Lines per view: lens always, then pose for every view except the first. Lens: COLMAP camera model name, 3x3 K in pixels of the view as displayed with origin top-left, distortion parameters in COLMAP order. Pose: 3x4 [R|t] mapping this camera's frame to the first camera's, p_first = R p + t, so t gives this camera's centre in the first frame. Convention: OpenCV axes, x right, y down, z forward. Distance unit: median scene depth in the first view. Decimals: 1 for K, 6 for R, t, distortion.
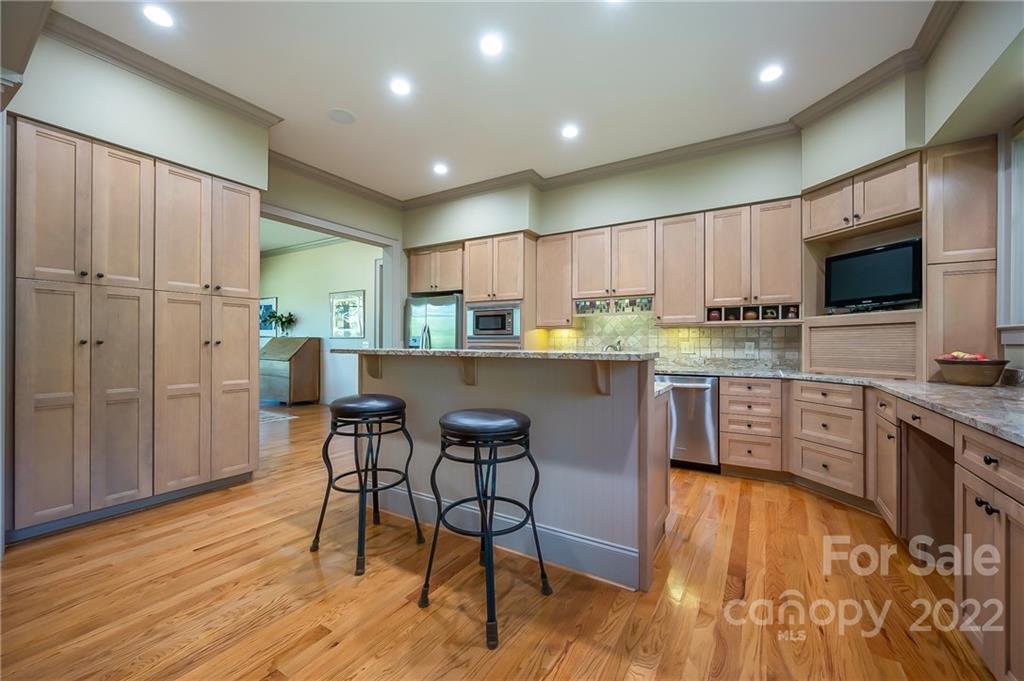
lens RADIAL K [[404.3, 0, 515.1], [0, 404.3, 340.9], [0, 0, 1]] dist [-0.001978, -0.000487]
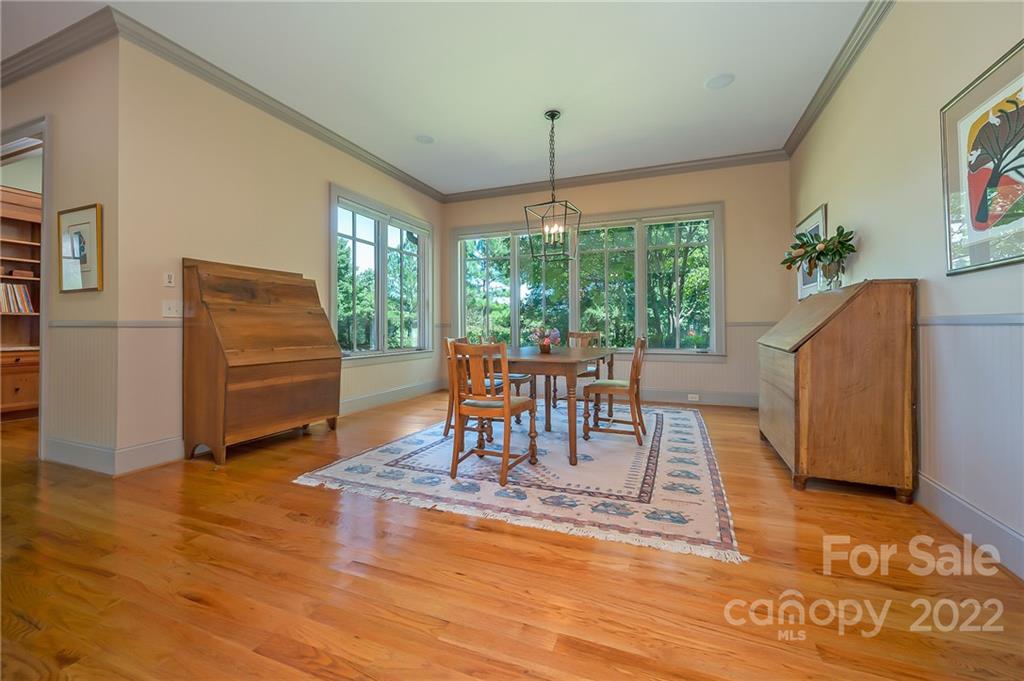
lens RADIAL K [[404.3, 0, 517.3], [0, 404.3, 323.5], [0, 0, 1]] dist [-0.001978, -0.000487]
pose [[0.168488, -0.013430, -0.985612, -0.445839], [0.009324, 0.999884, -0.012031, 0.046048], [0.985660, -0.007163, 0.168594, 1.221549]]
